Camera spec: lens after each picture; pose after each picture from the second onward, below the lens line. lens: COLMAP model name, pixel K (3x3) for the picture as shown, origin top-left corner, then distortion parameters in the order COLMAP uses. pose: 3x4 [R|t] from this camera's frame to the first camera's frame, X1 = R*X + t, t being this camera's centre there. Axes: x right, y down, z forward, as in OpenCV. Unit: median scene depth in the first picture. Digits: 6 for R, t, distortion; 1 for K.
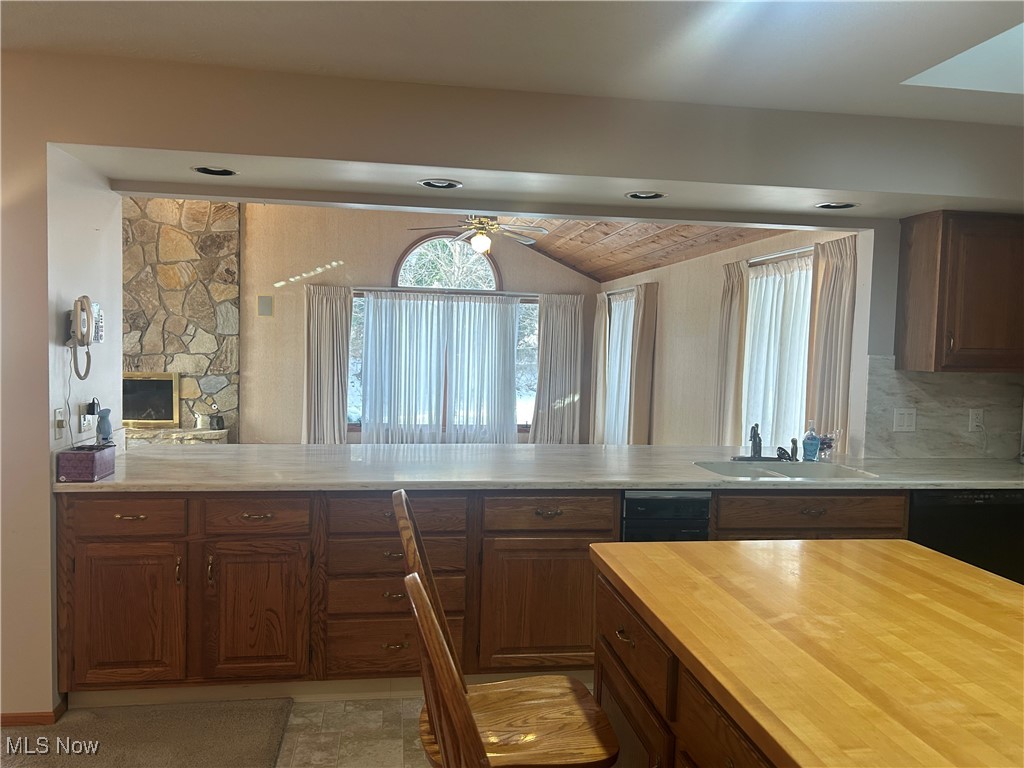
lens RADIAL K [[769.9, 0, 502.5], [0, 769.9, 390.2], [0, 0, 1]] dist [0.055481, -0.054777]
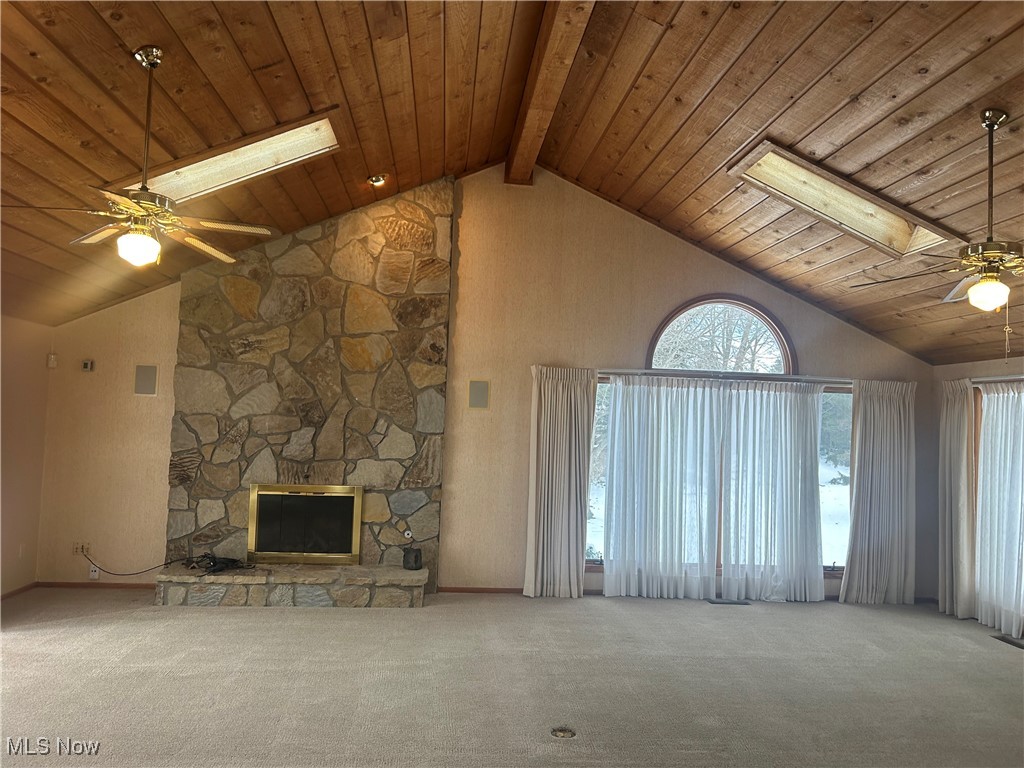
lens RADIAL K [[769.9, 0, 514.0], [0, 769.9, 381.5], [0, 0, 1]] dist [0.055481, -0.054777]
pose [[0.998216, 0.008339, -0.059127, -0.233990], [-0.015196, 0.993074, -0.116501, -0.037141], [0.057746, 0.117191, 0.991429, 0.285695]]
